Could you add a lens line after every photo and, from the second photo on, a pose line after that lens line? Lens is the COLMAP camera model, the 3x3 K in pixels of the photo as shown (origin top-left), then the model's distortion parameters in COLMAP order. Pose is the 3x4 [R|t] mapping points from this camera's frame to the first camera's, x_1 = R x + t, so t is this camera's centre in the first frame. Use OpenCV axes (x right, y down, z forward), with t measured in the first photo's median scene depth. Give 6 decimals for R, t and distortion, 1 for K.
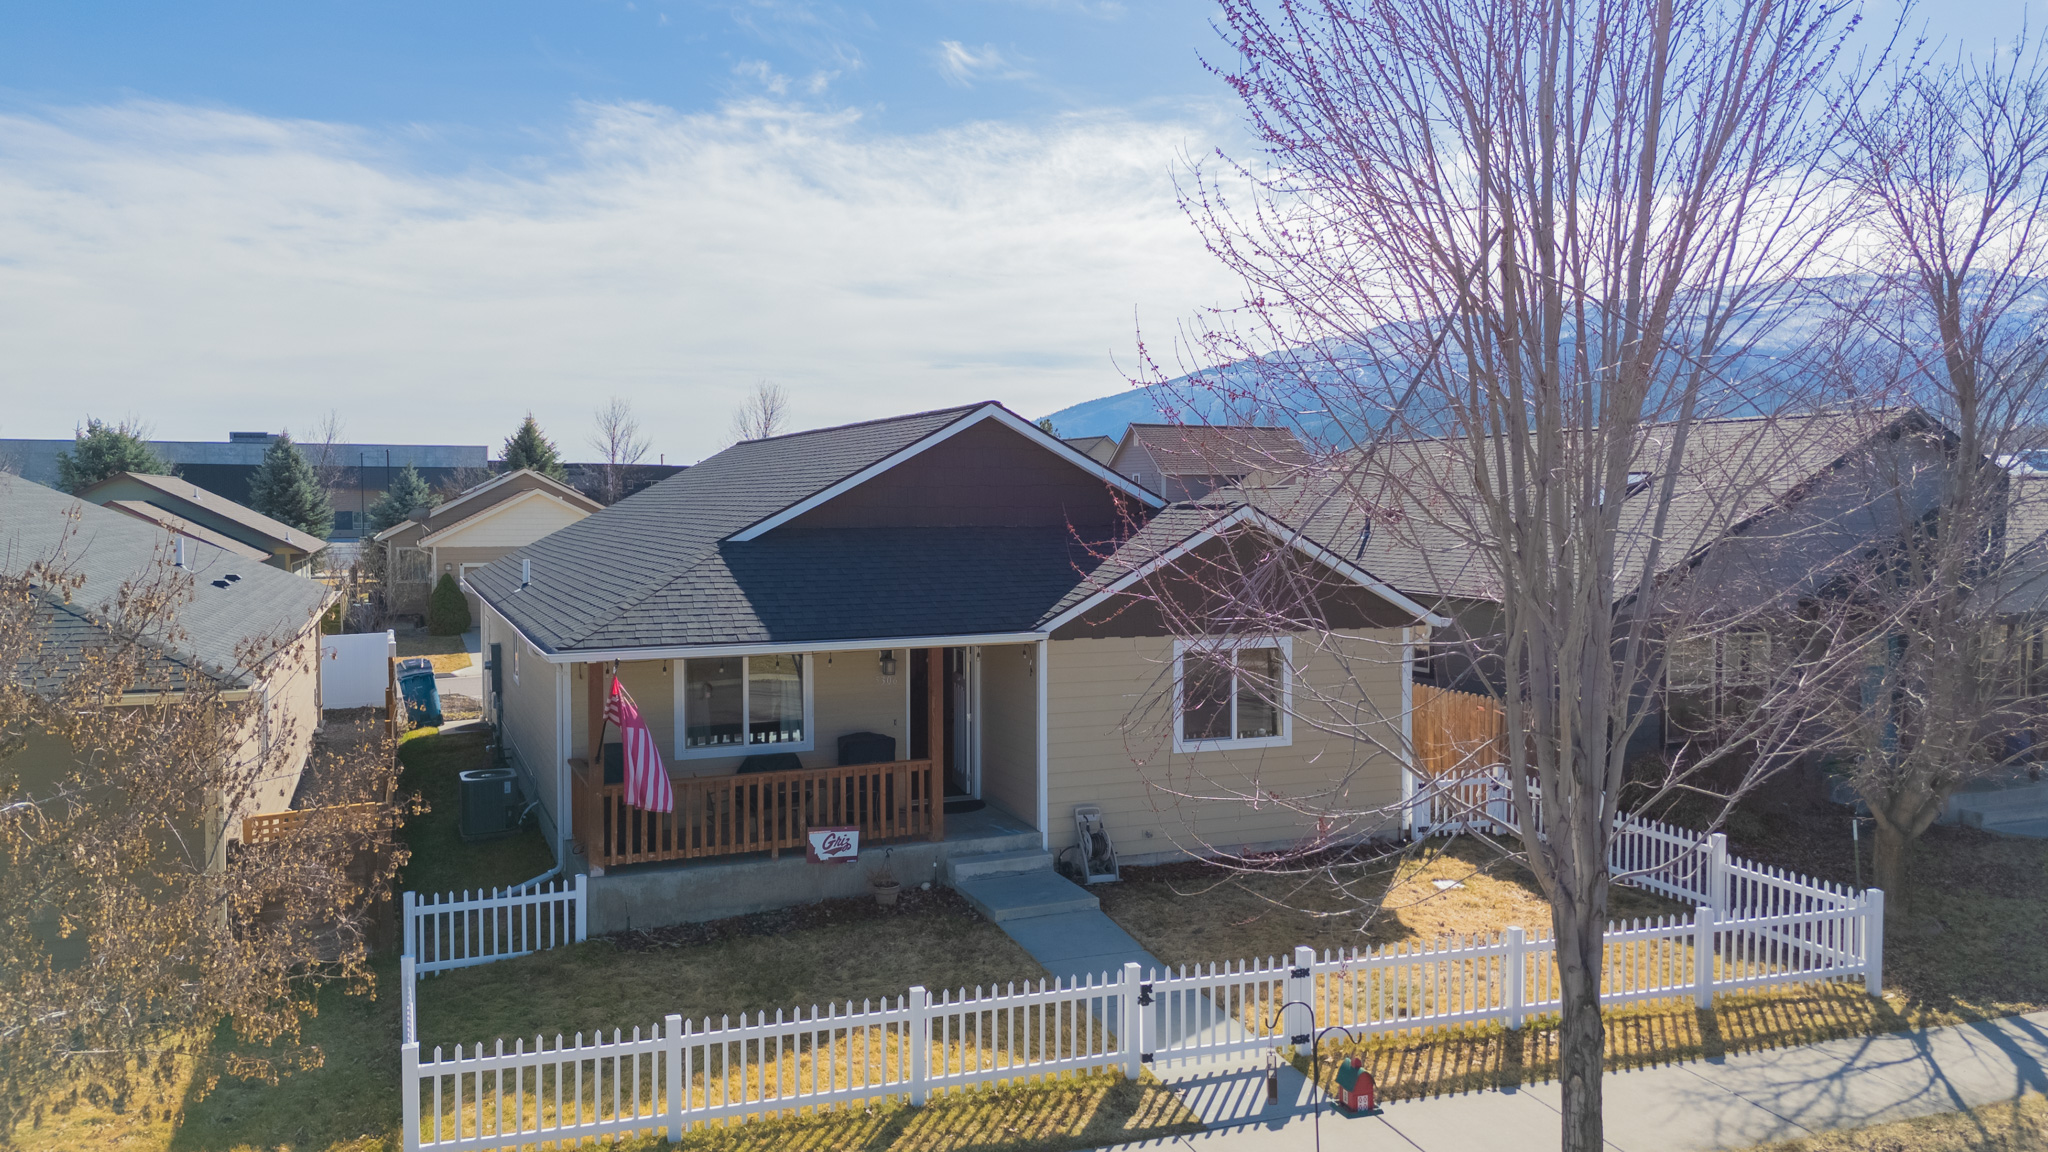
lens RADIAL K [[1505.2, 0, 1029.0], [0, 1505.2, 574.8], [0, 0, 1]] dist [0.062684, -0.053849]
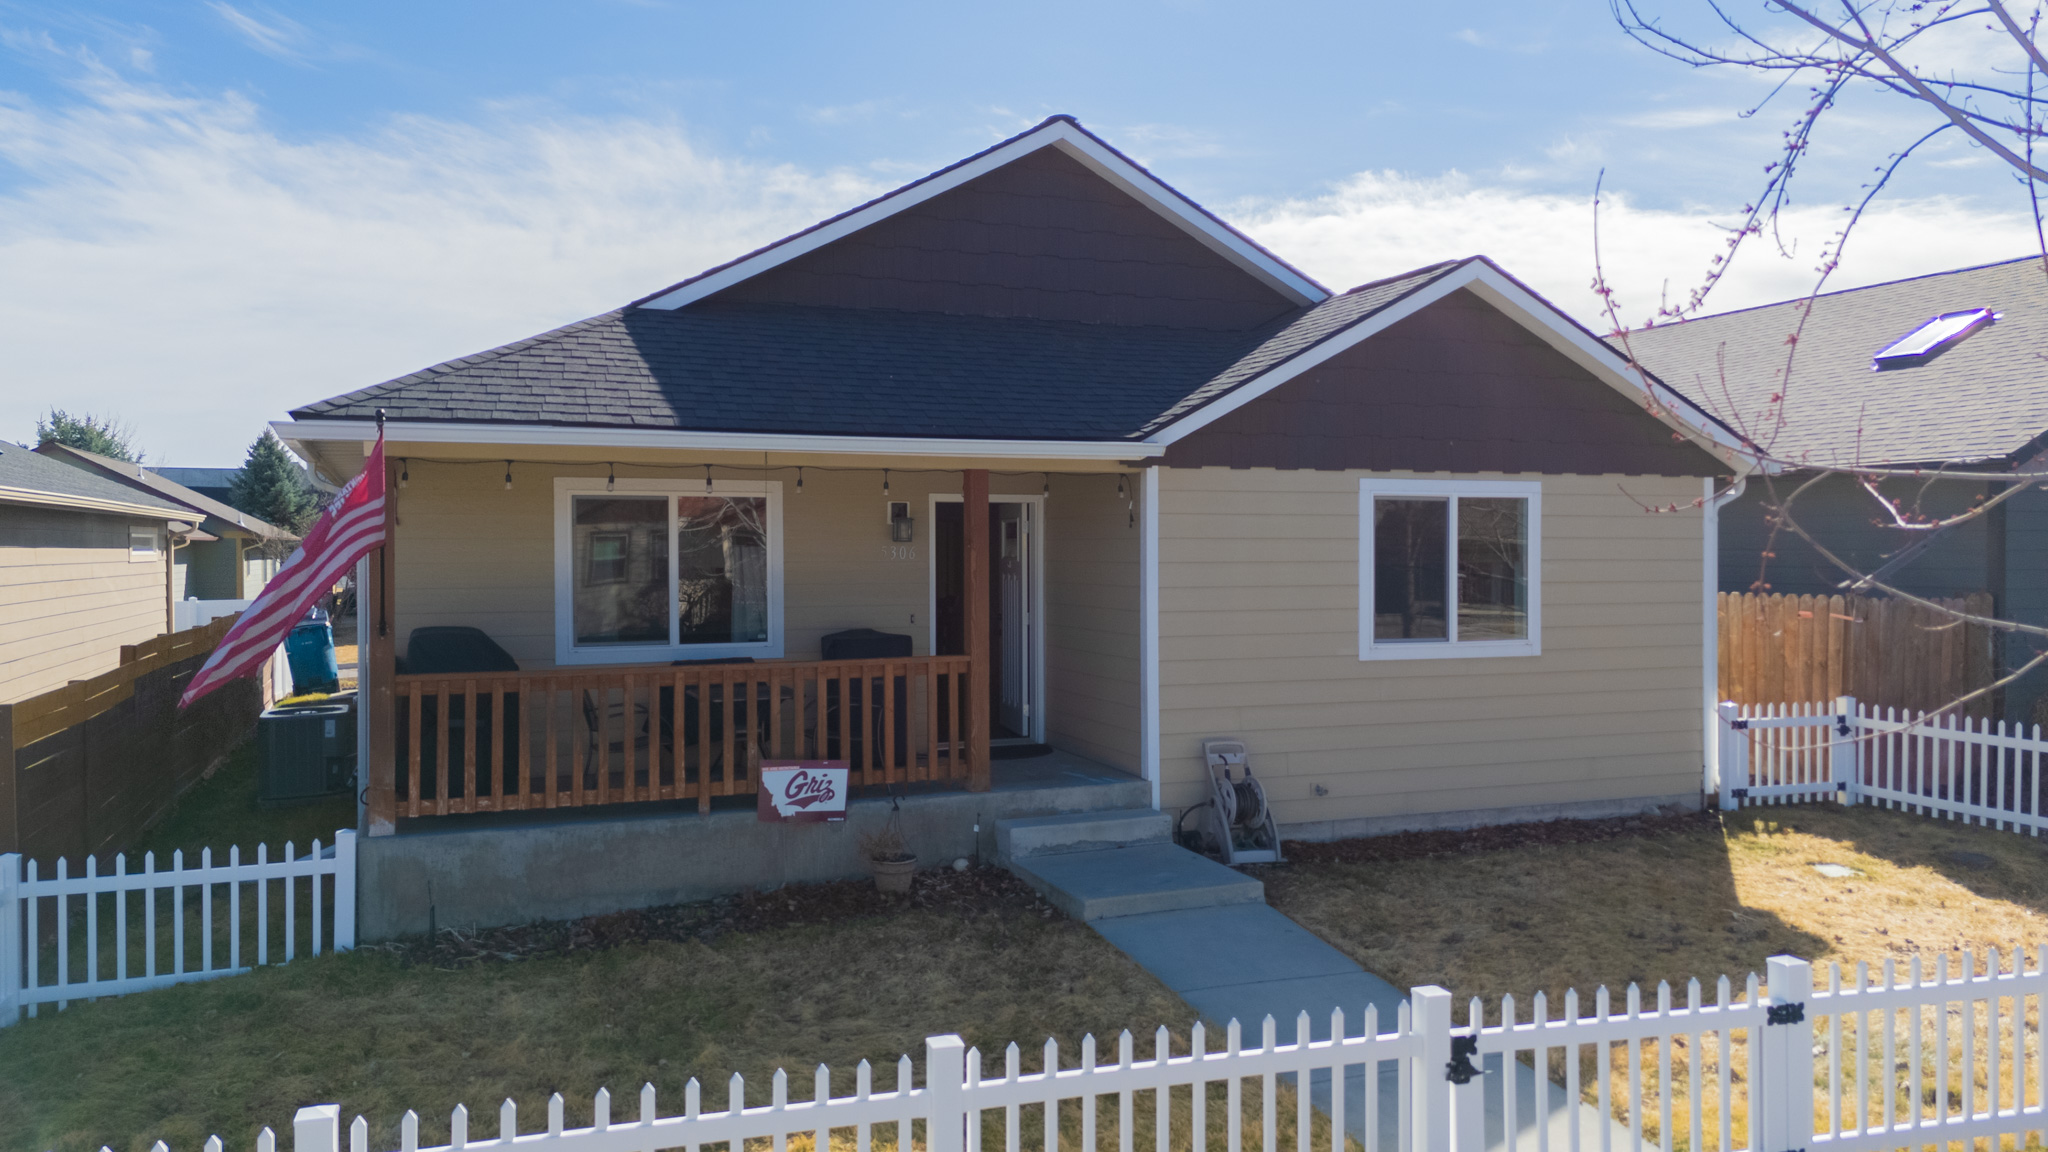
lens RADIAL K [[1505.2, 0, 1029.0], [0, 1505.2, 574.8], [0, 0, 1]] dist [0.062684, -0.053849]
pose [[0.999786, -0.000159, -0.020710, -0.033258], [-0.000456, 0.999558, -0.029727, 0.124860], [0.020706, 0.029730, 0.999343, 0.458999]]
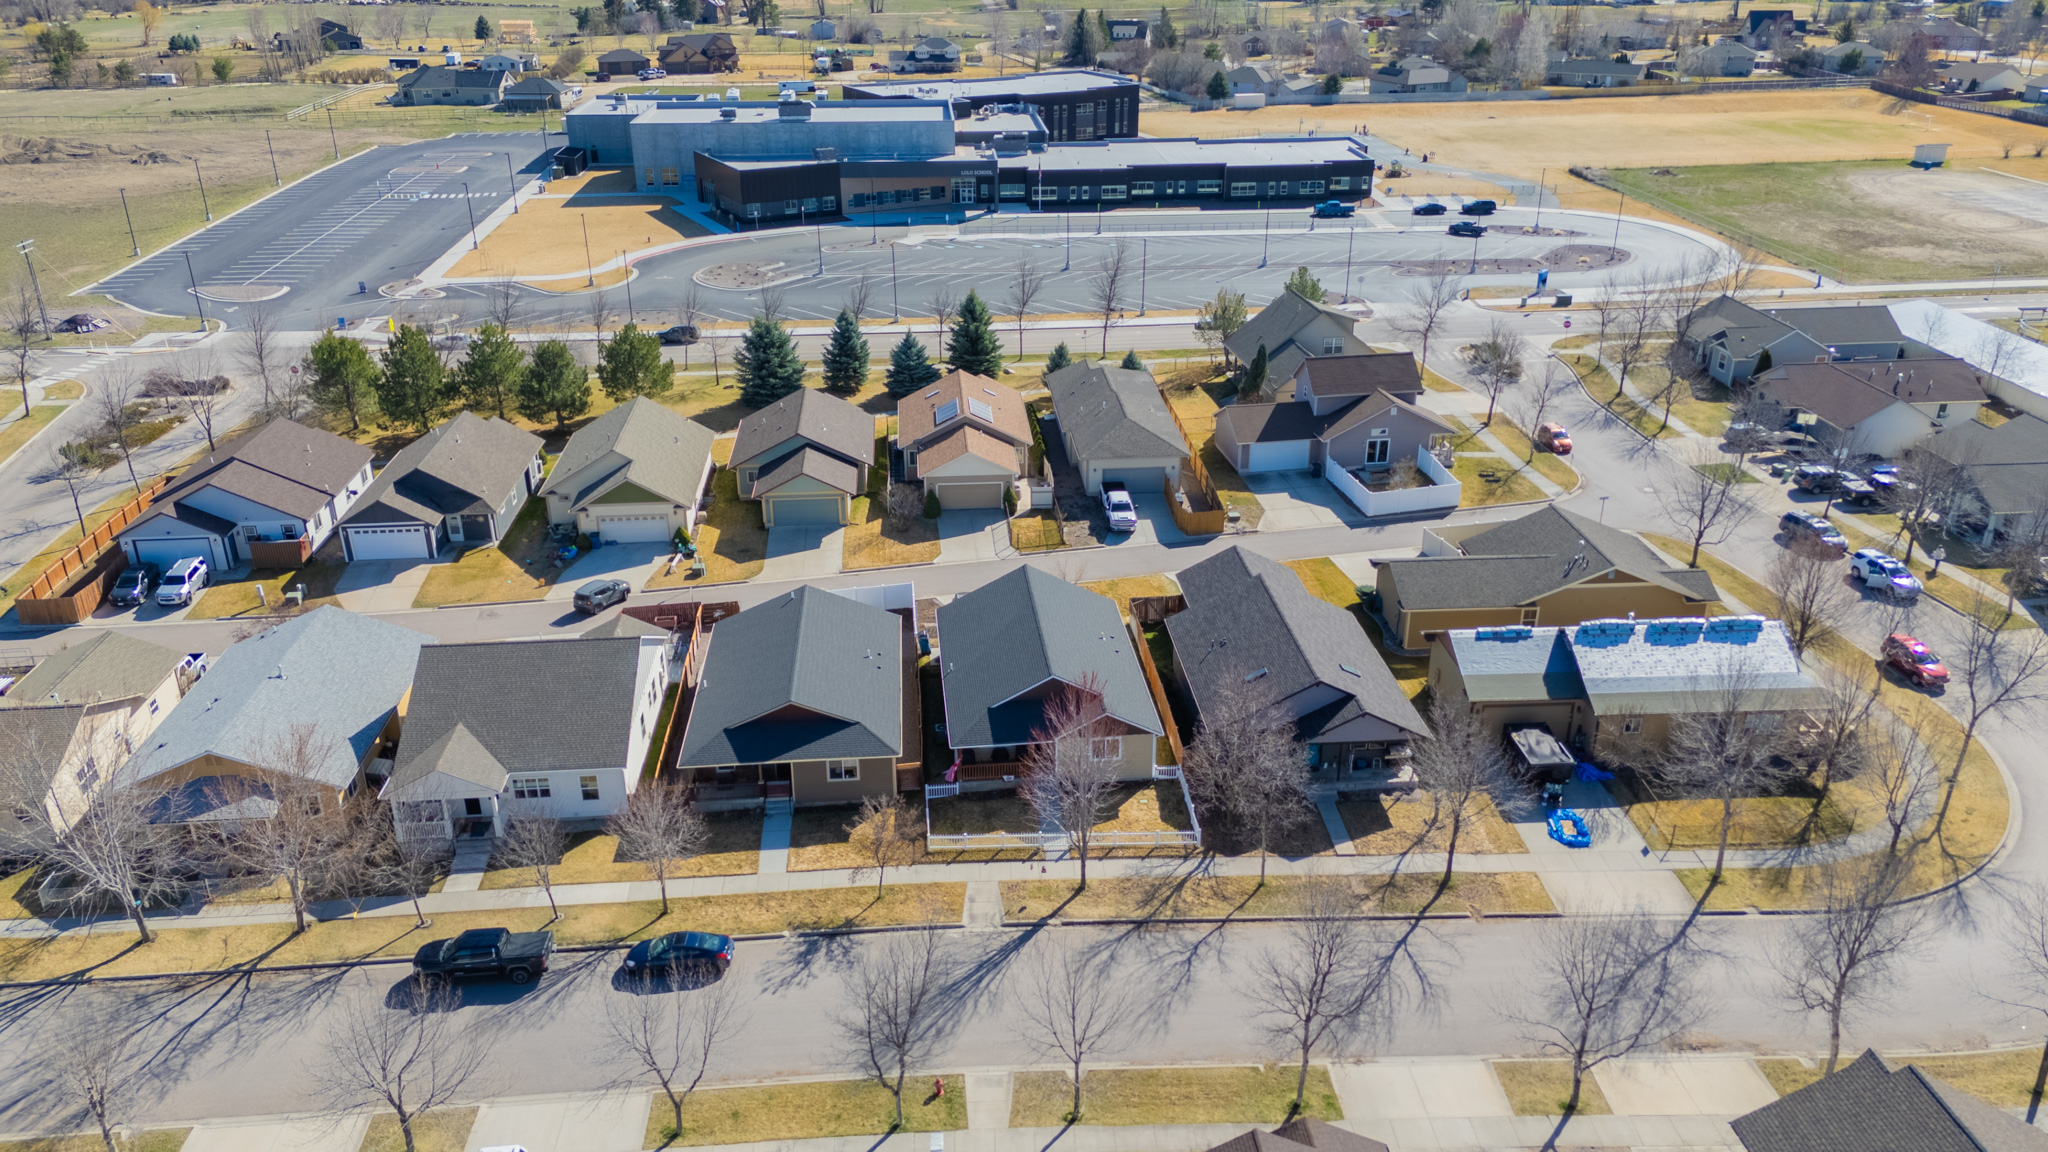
lens RADIAL K [[1505.2, 0, 1029.0], [0, 1505.2, 574.8], [0, 0, 1]] dist [0.062684, -0.053849]
pose [[0.955593, 0.118503, -0.269815, 1.251243], [-0.010674, 0.928902, 0.370171, -2.389012], [0.294498, -0.350852, 0.888917, -3.263819]]
